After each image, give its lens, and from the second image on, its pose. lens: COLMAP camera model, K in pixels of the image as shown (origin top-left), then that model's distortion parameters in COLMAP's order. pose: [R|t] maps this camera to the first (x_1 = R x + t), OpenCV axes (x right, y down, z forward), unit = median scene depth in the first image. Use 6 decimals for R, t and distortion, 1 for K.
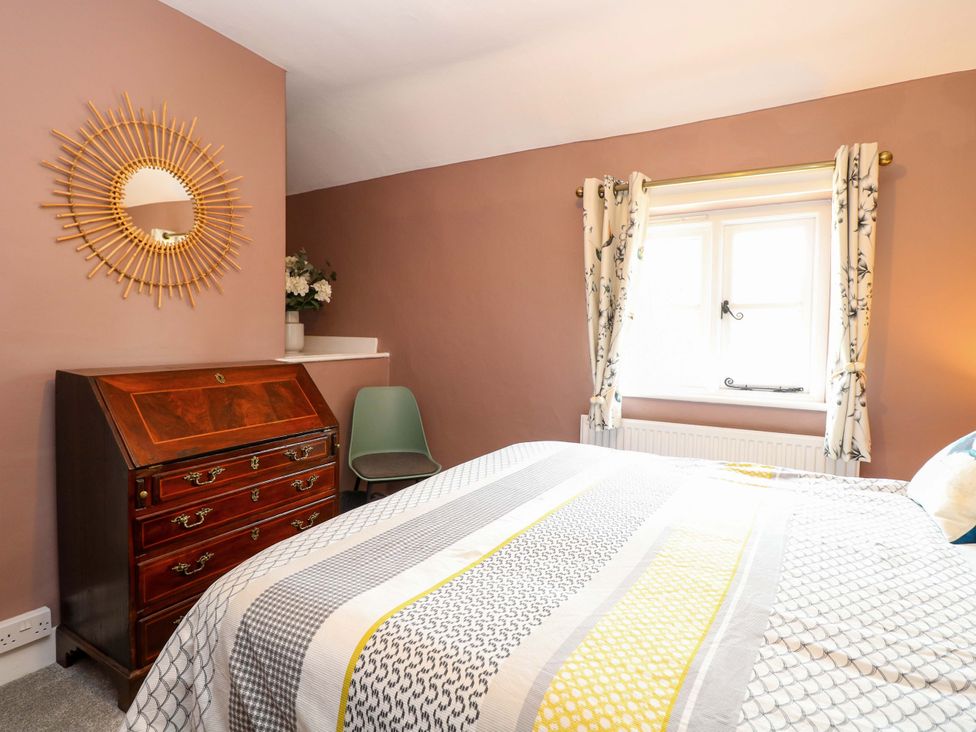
lens RADIAL K [[515.7, 0, 487.5], [0, 515.7, 355.0], [0, 0, 1]] dist [0.002901, -0.013629]
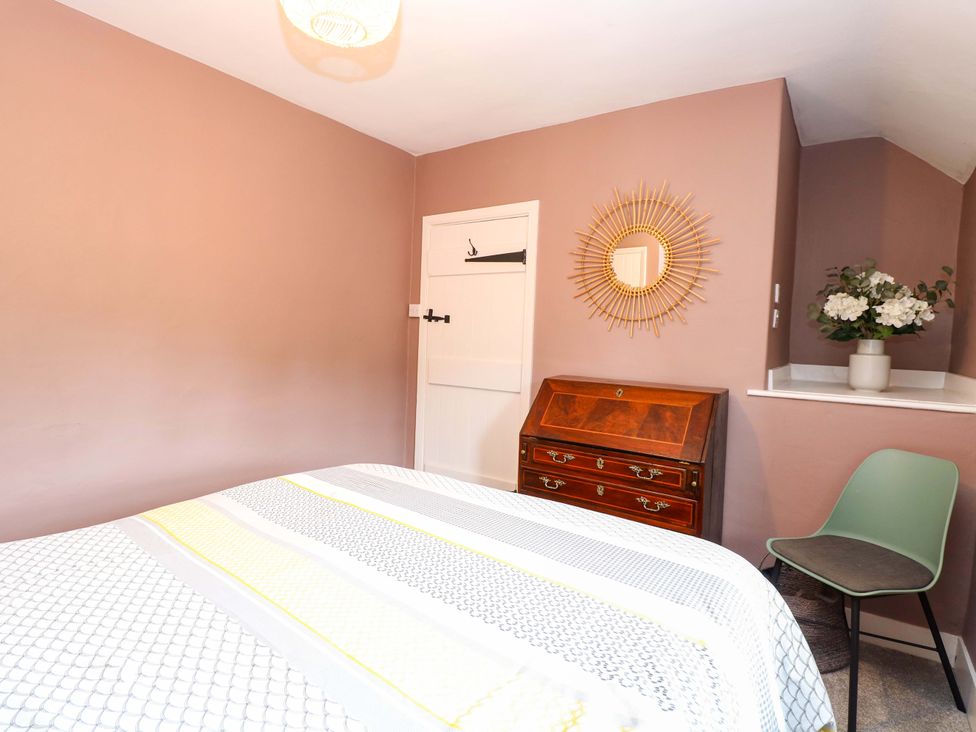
lens RADIAL K [[508.7, 0, 485.7], [0, 508.7, 355.7], [0, 0, 1]] dist [0.001683, -0.014556]
pose [[-0.098365, 0.028241, -0.994750, 0.735279], [-0.083171, 0.995867, 0.036497, -0.063375], [0.991669, 0.086325, -0.095610, 0.793253]]
